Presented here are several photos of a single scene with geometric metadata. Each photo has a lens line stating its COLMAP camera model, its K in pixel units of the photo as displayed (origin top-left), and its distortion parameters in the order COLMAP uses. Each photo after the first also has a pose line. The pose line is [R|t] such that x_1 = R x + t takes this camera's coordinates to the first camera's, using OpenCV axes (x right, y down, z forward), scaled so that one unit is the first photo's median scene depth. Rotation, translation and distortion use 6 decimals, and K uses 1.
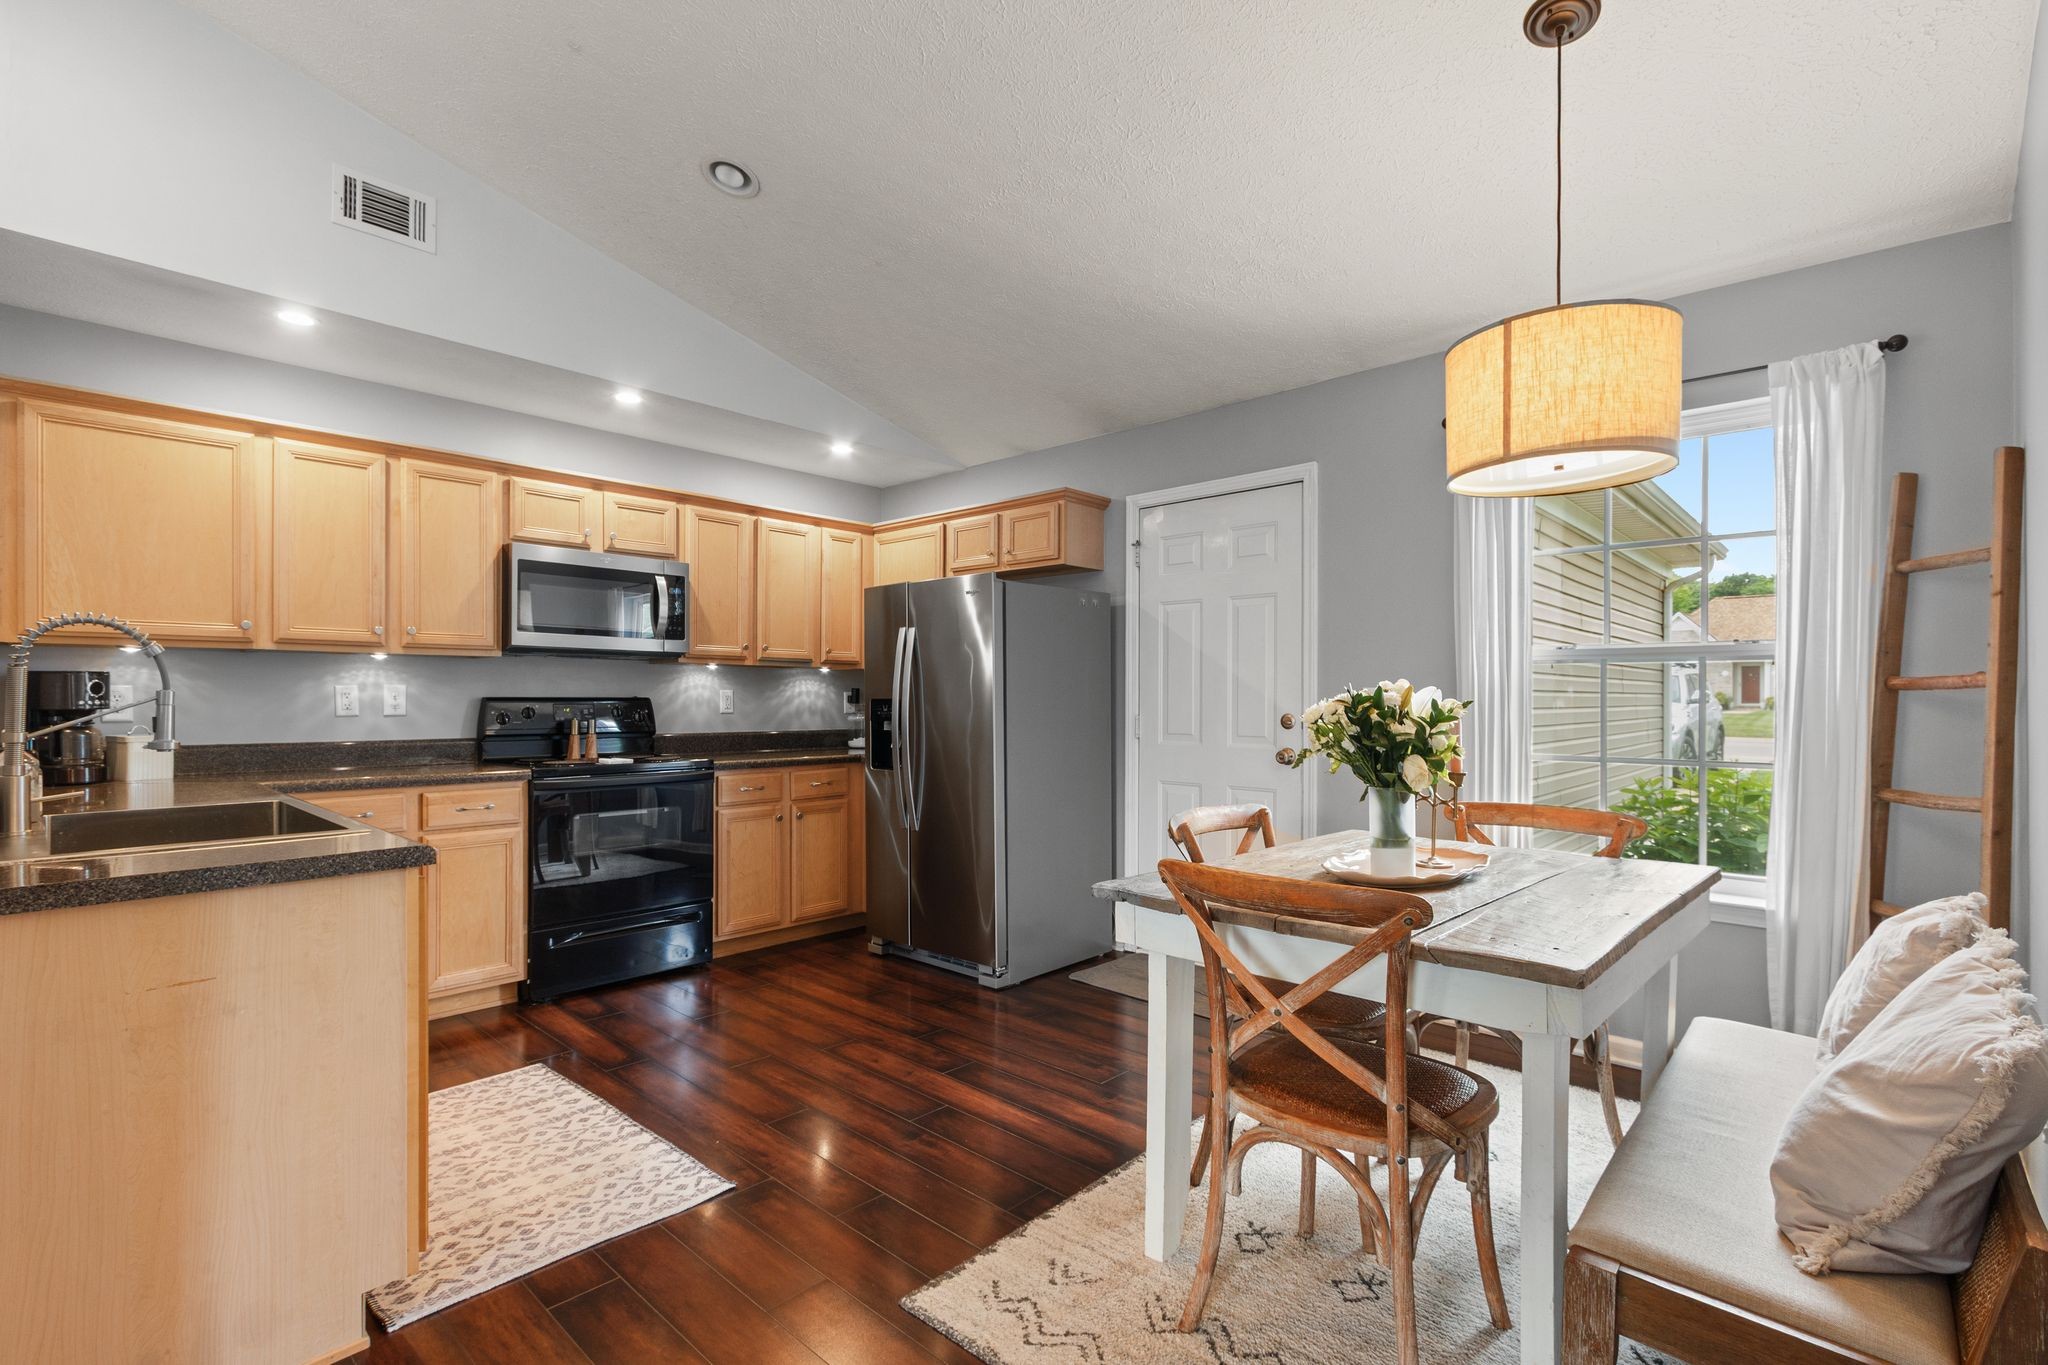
lens RADIAL K [[932.0, 0, 1024.0], [0, 932.0, 682.5], [0, 0, 1]] dist [0.001389, -0.000086]
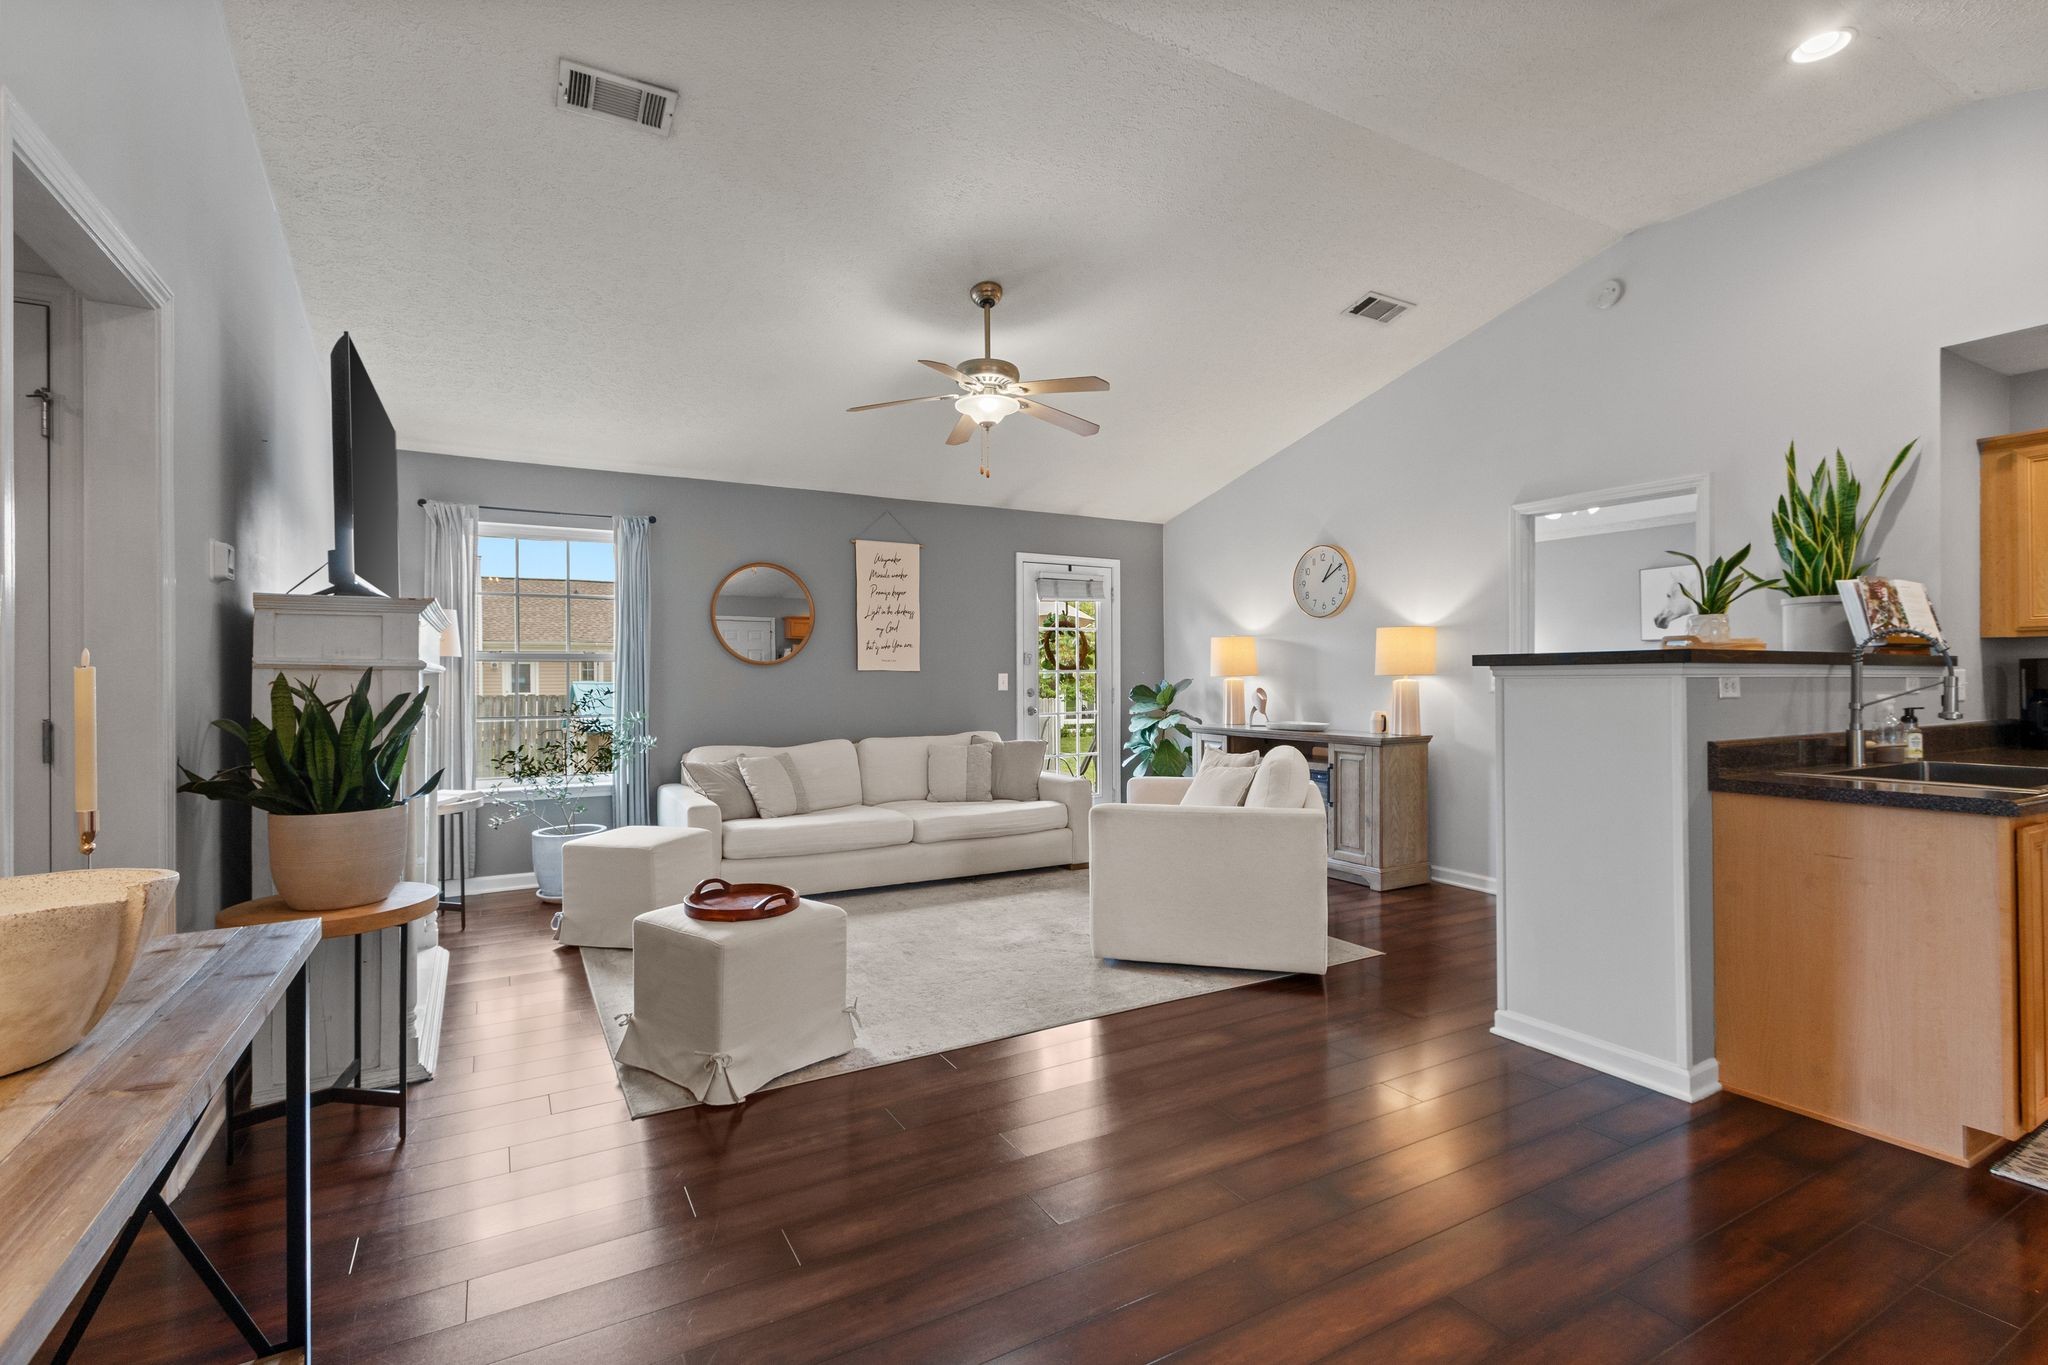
lens RADIAL K [[932.0, 0, 1024.0], [0, 932.0, 682.5], [0, 0, 1]] dist [0.001389, -0.000086]
pose [[-0.308033, 0.004398, -0.951366, 0.458394], [0.021216, 0.999772, -0.002248, -0.005116], [0.951139, -0.020876, -0.308056, 0.061161]]
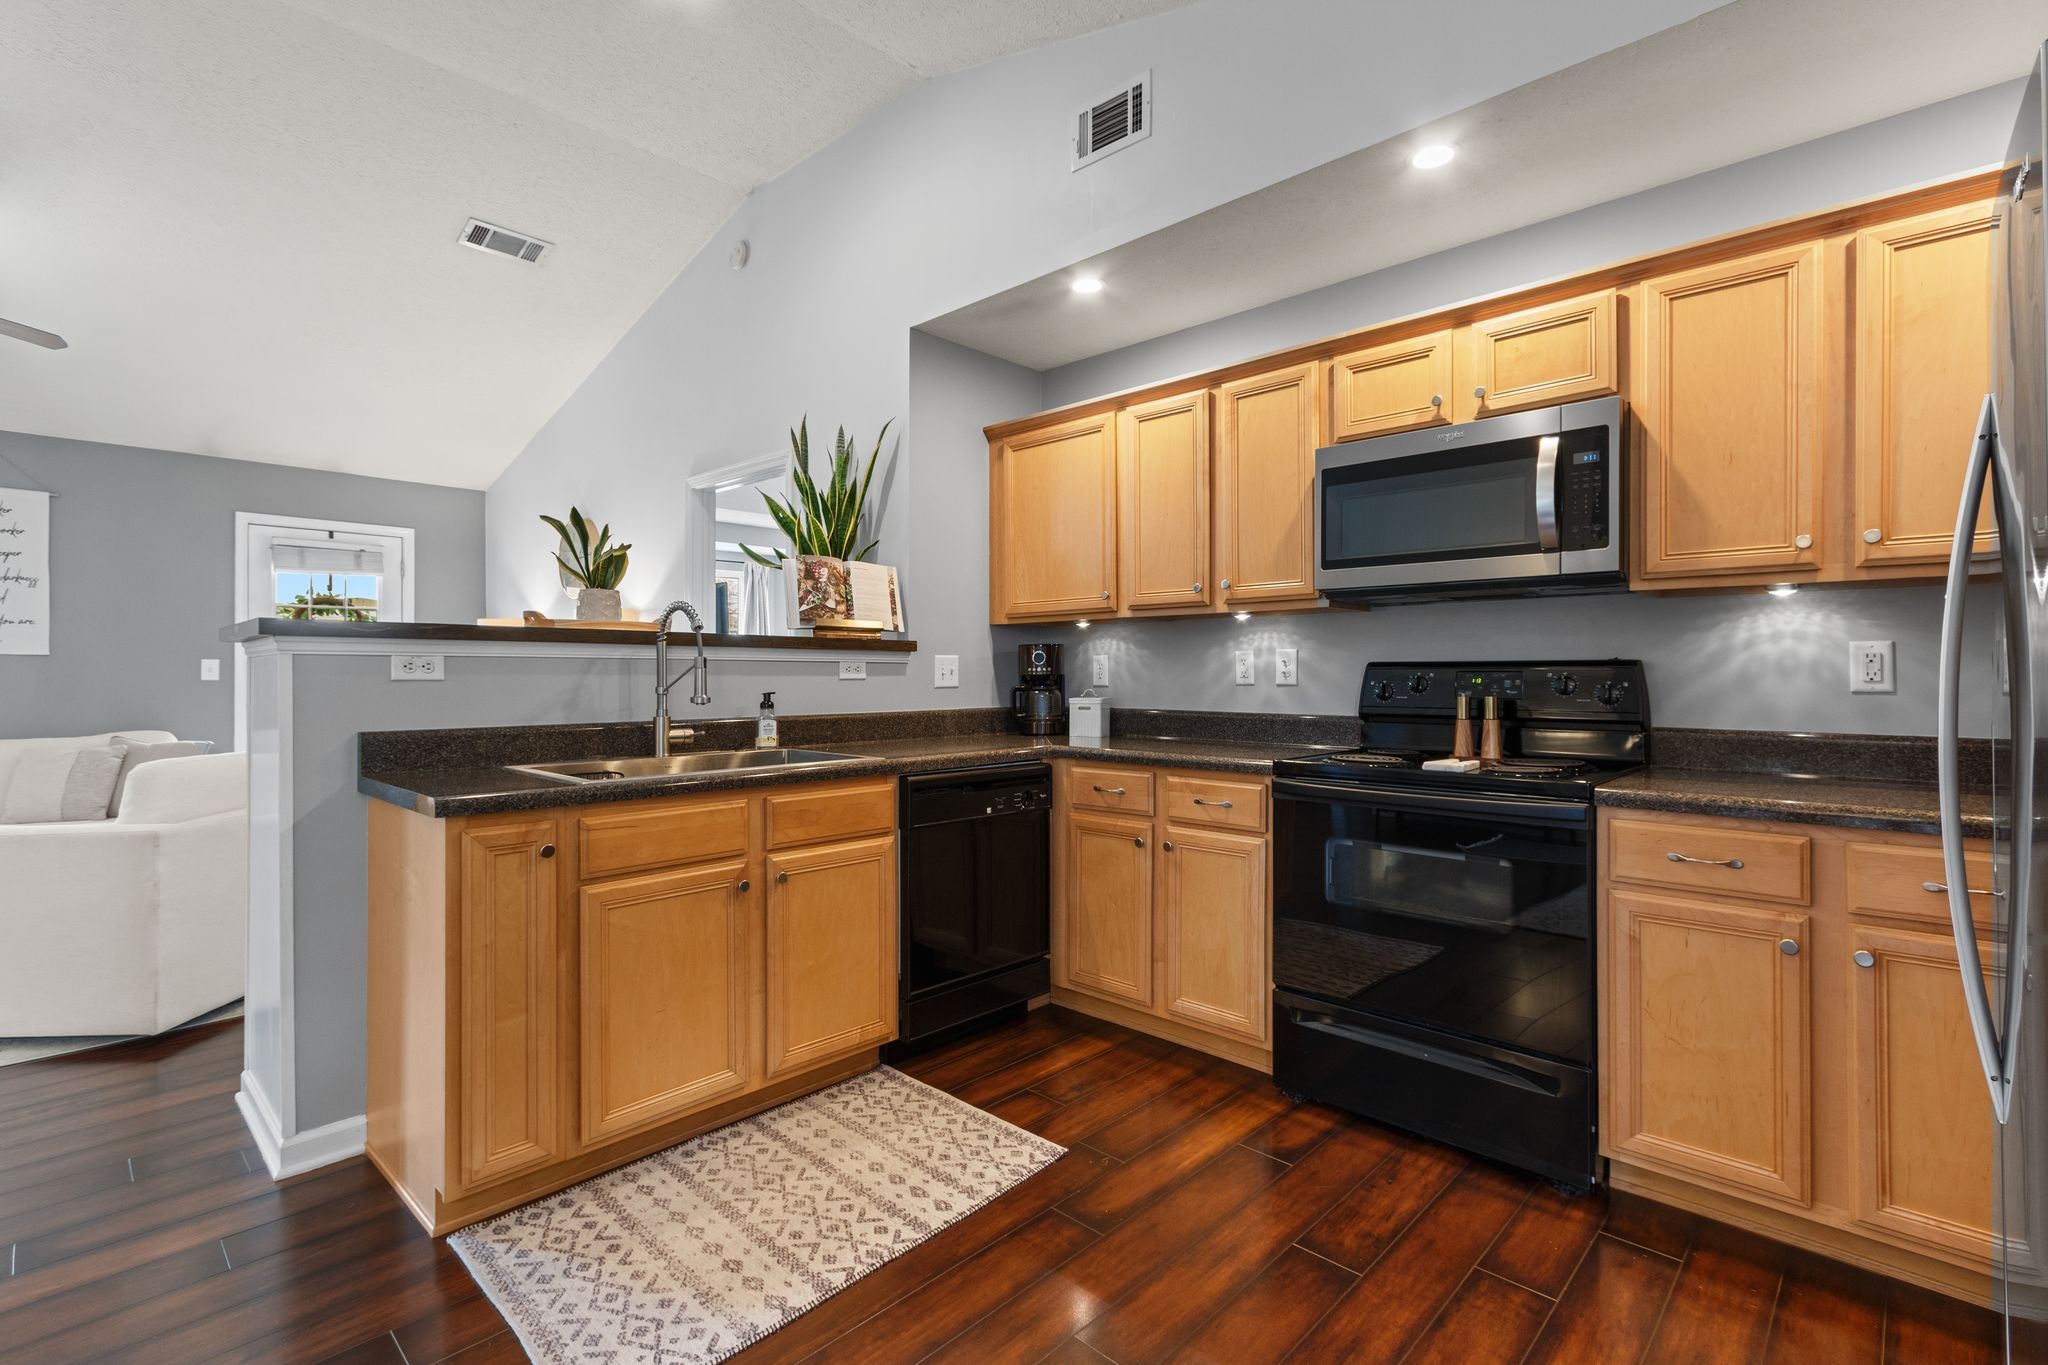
lens RADIAL K [[936.1, 0, 1019.2], [0, 936.1, 669.4], [0, 0, 1]] dist [0.002892, 0.000574]
pose [[-0.020566, -0.004441, -0.999779, 0.192954], [0.019417, 0.999800, -0.004840, 0.021551], [0.999600, -0.019512, -0.020476, 0.807259]]
